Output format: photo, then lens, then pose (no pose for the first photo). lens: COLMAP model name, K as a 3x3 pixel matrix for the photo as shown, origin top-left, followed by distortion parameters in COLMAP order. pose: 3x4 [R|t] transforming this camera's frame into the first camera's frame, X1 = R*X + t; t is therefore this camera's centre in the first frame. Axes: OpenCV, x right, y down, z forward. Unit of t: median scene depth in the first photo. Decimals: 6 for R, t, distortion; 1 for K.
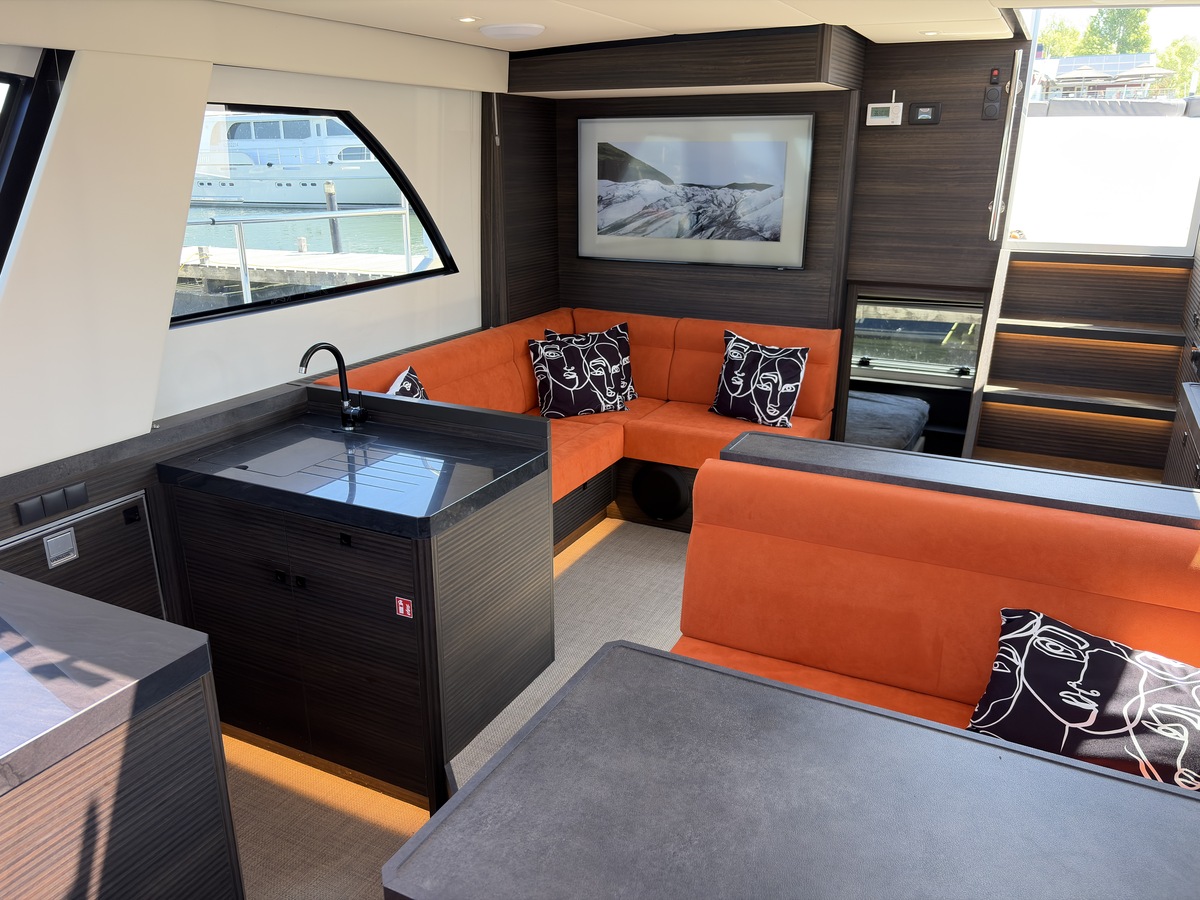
lens RADIAL K [[906.5, 0, 594.7], [0, 906.5, 451.8], [0, 0, 1]] dist [0.013480, -0.019483]
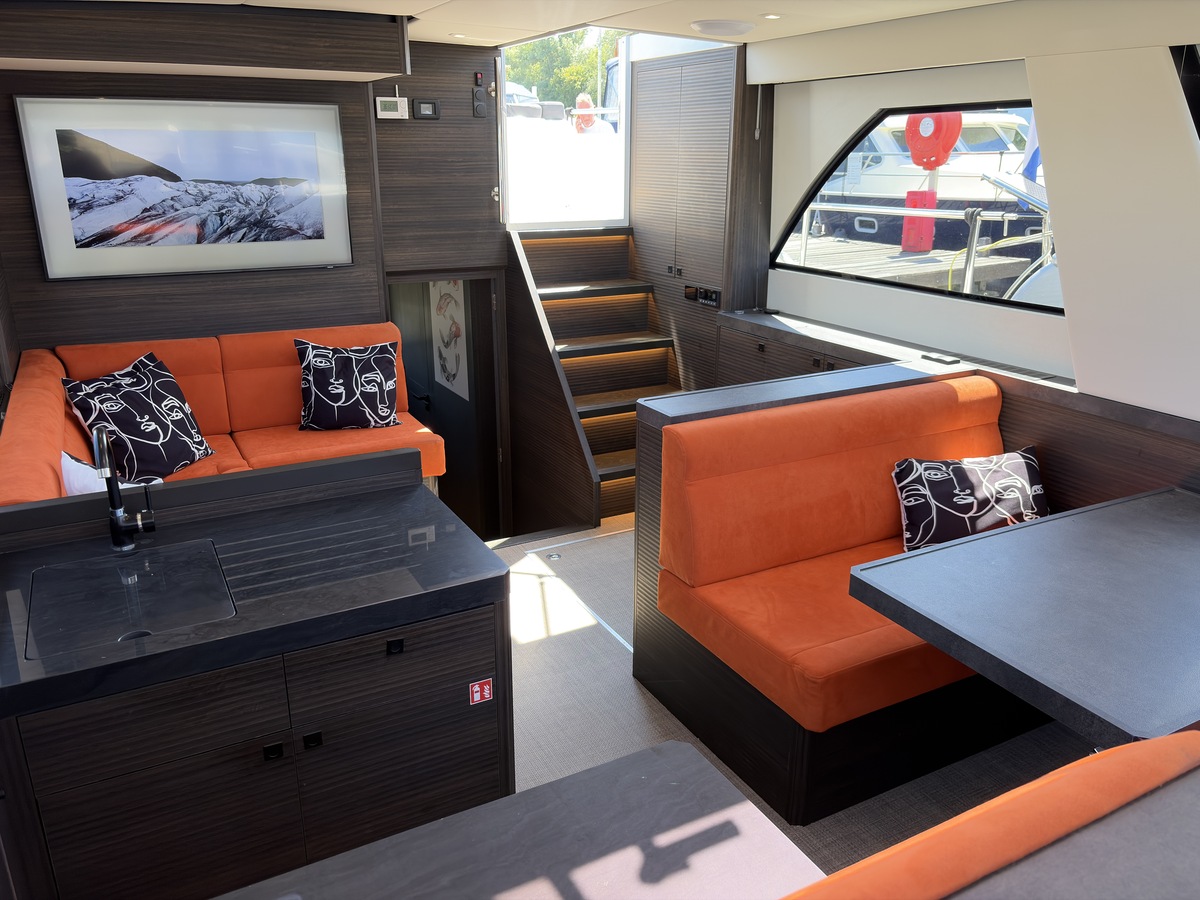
lens RADIAL K [[906.5, 0, 596.0], [0, 906.5, 454.8], [0, 0, 1]] dist [0.013480, -0.019483]
pose [[0.571390, -0.256264, 0.779642, -0.442047], [0.251152, 0.959020, 0.131158, -0.069969], [-0.781304, 0.120866, 0.612336, 0.230970]]
